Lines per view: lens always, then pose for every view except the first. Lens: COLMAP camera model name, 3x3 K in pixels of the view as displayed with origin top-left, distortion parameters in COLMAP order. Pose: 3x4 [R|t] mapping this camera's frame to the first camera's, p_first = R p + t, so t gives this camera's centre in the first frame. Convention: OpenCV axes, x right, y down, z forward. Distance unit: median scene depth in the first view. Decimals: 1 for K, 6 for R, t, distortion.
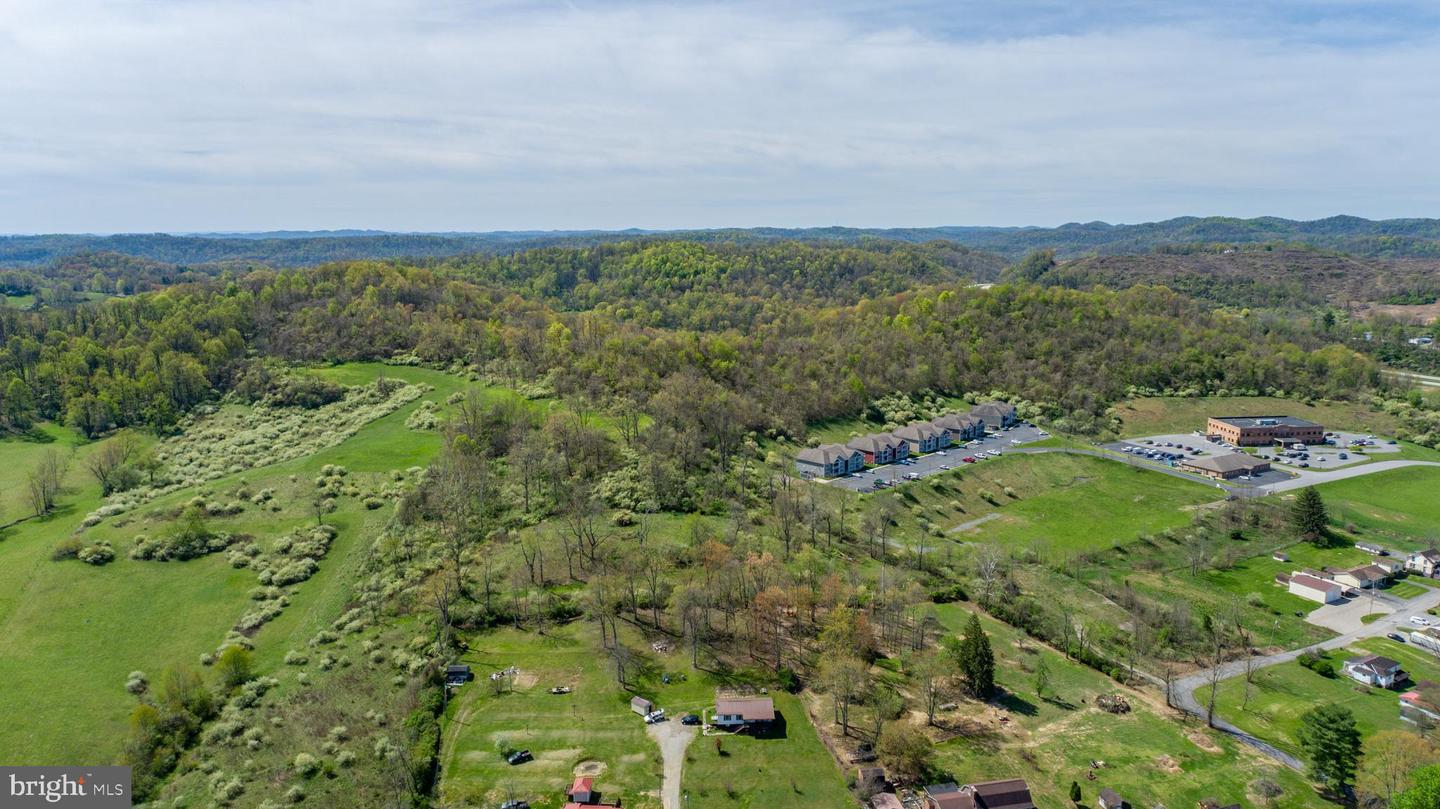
lens RADIAL K [[976.4, 0, 719.7], [0, 976.4, 411.2], [0, 0, 1]] dist [-0.014426, 0.014006]
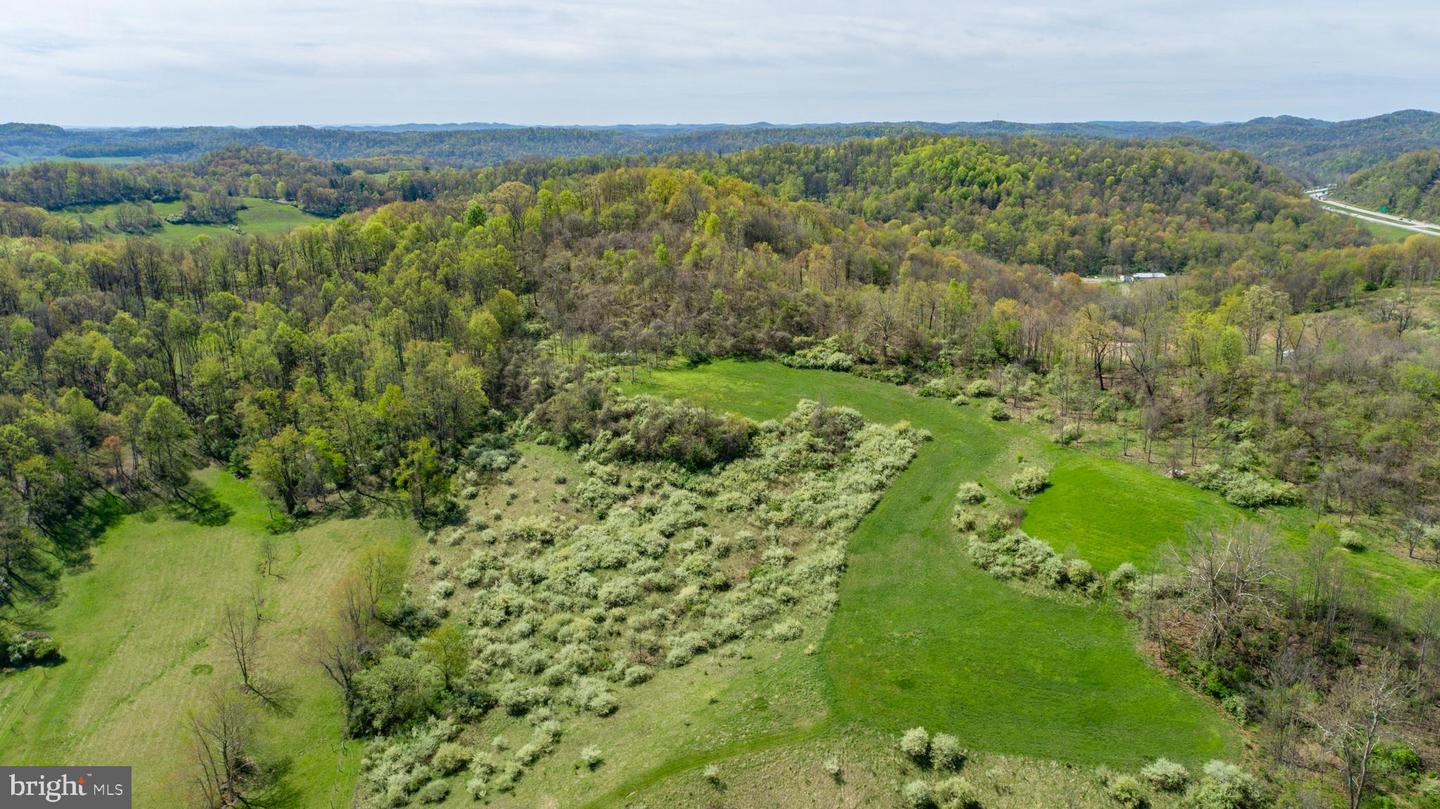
lens RADIAL K [[976.4, 0, 717.9], [0, 976.4, 405.4], [0, 0, 1]] dist [-0.014426, 0.014006]
pose [[0.992960, 0.035074, -0.113137, -0.335553], [-0.023919, 0.994851, 0.098488, -0.083467], [0.116009, -0.095088, 0.988686, 0.474737]]
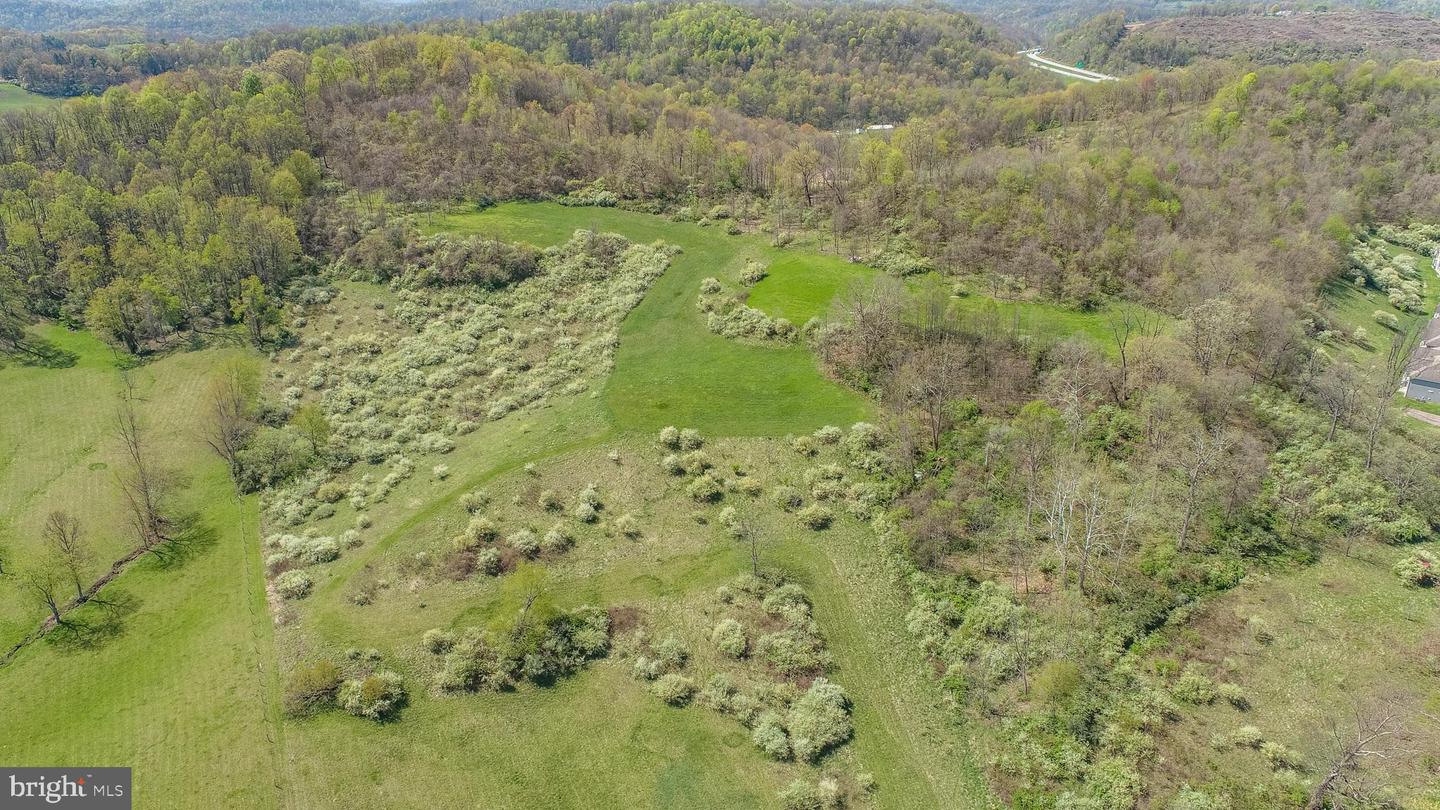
lens RADIAL K [[976.4, 0, 717.6], [0, 976.4, 406.1], [0, 0, 1]] dist [-0.014426, 0.014006]
pose [[0.994149, -0.043628, 0.098815, -0.326817], [0.020786, 0.974974, 0.221343, -0.062441], [-0.105999, -0.217994, 0.970177, 0.345073]]
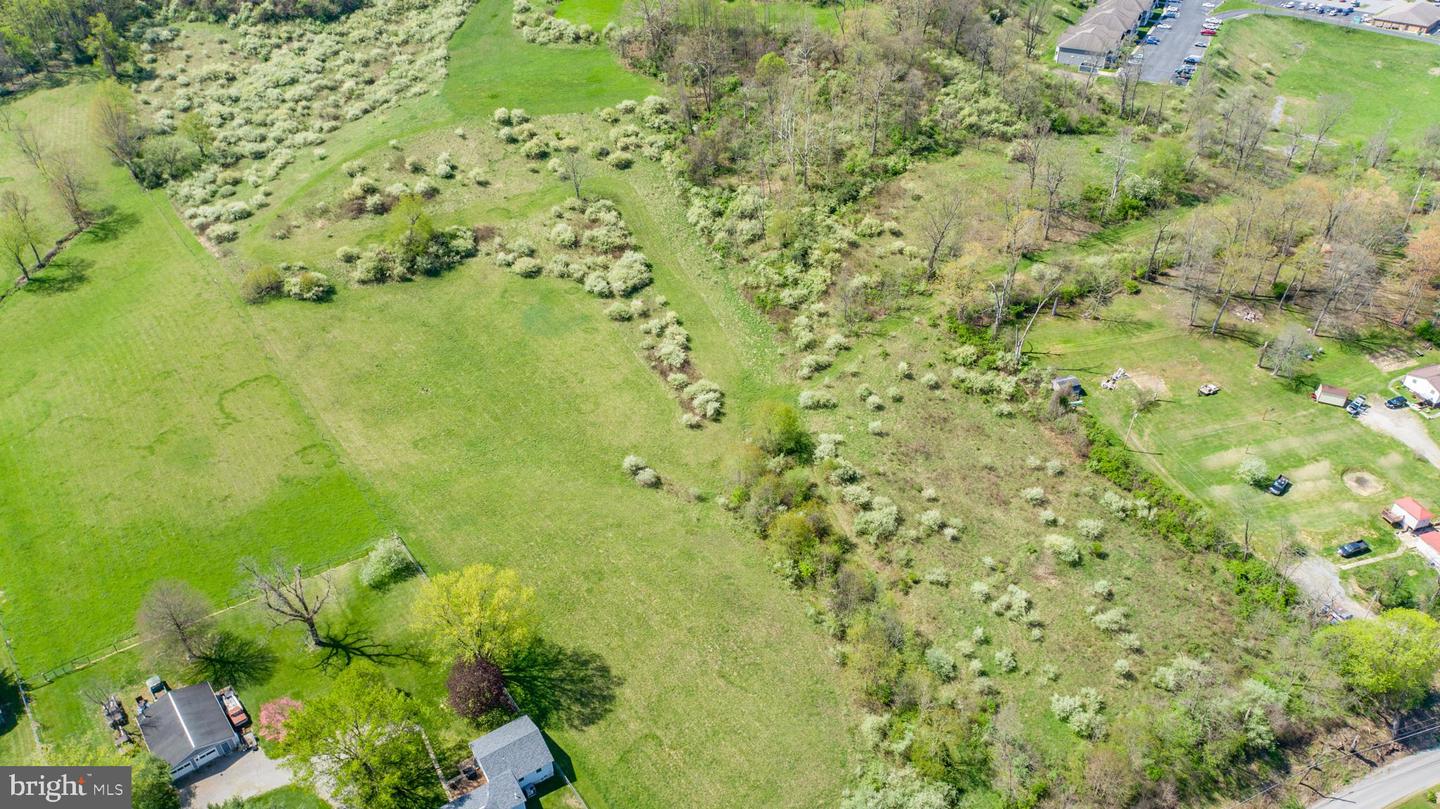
lens RADIAL K [[976.4, 0, 721.6], [0, 976.4, 404.6], [0, 0, 1]] dist [-0.014426, 0.014006]
pose [[0.955957, -0.167579, 0.240964, -0.347158], [0.053301, 0.906450, 0.418935, -0.029948], [-0.288626, -0.387640, 0.875460, 0.186127]]
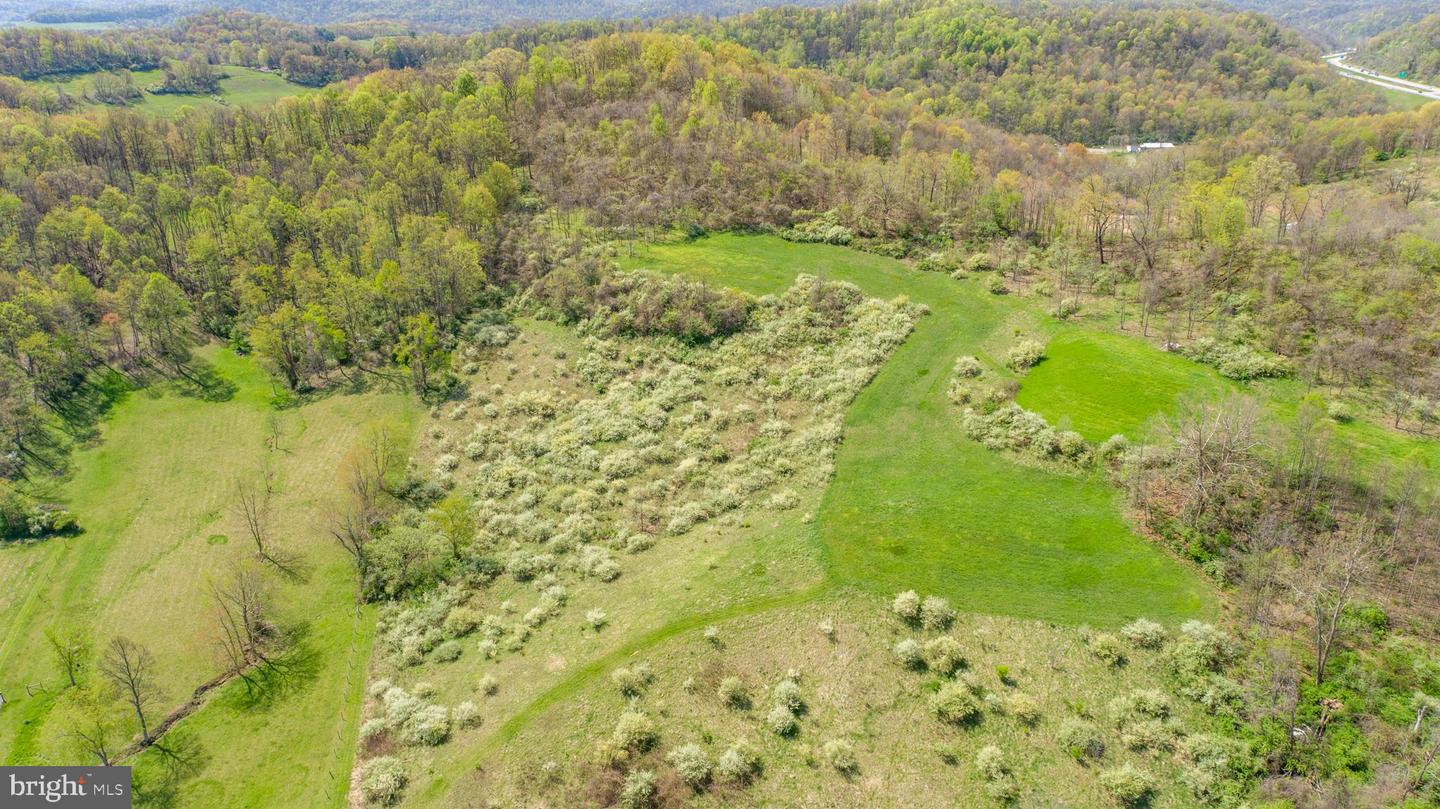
lens RADIAL K [[976.4, 0, 717.7], [0, 976.4, 404.4], [0, 0, 1]] dist [-0.014426, 0.014006]
pose [[0.993245, 0.045708, -0.106653, -0.335330], [-0.020963, 0.974708, 0.222499, -0.083244], [0.114125, -0.218760, 0.969082, 0.472119]]
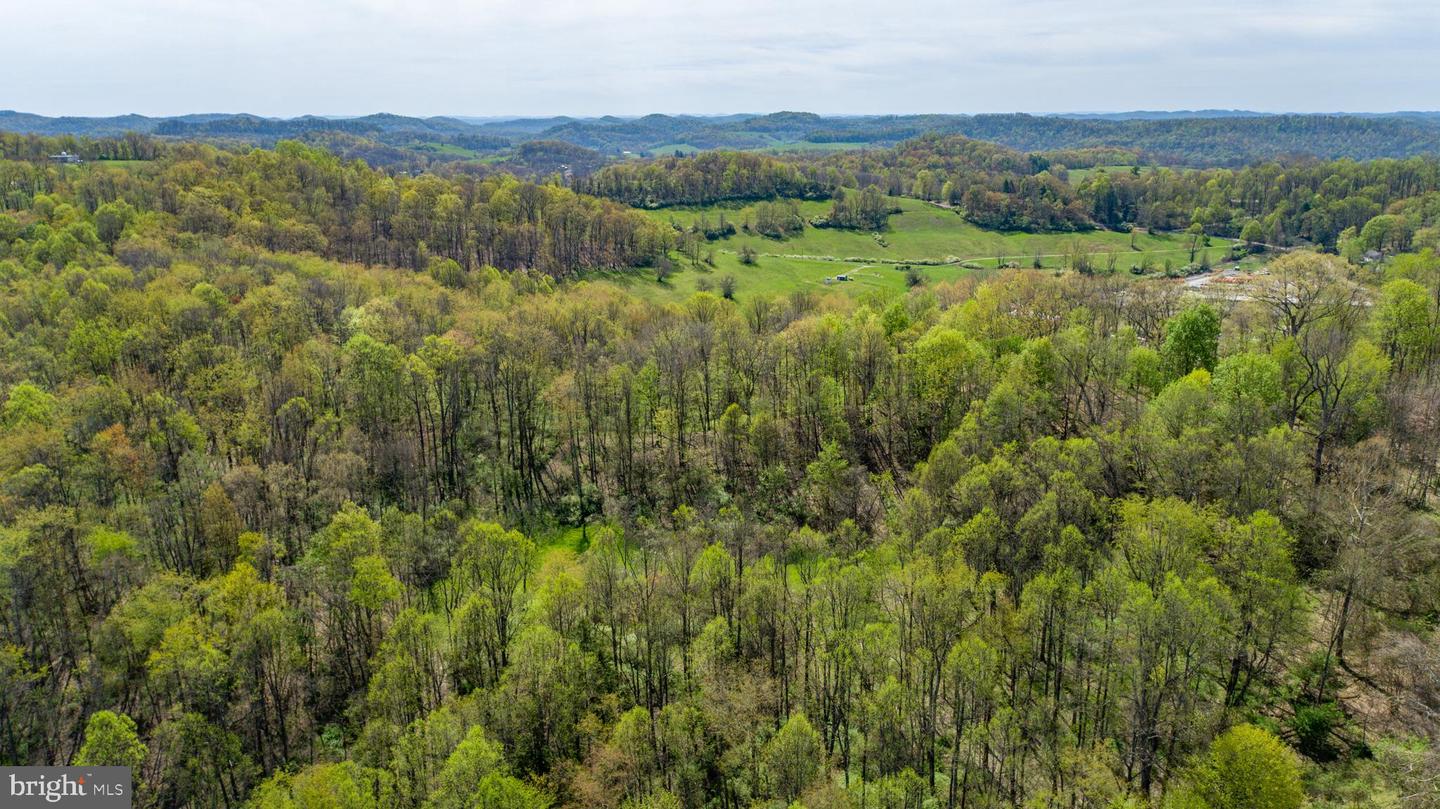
lens RADIAL K [[976.4, 0, 722.5], [0, 976.4, 393.1], [0, 0, 1]] dist [-0.014426, 0.014006]
pose [[0.694311, 0.197321, -0.692096, -0.508075], [-0.128377, 0.980212, 0.150677, -0.162975], [0.708132, -0.015768, 0.705904, 0.913016]]
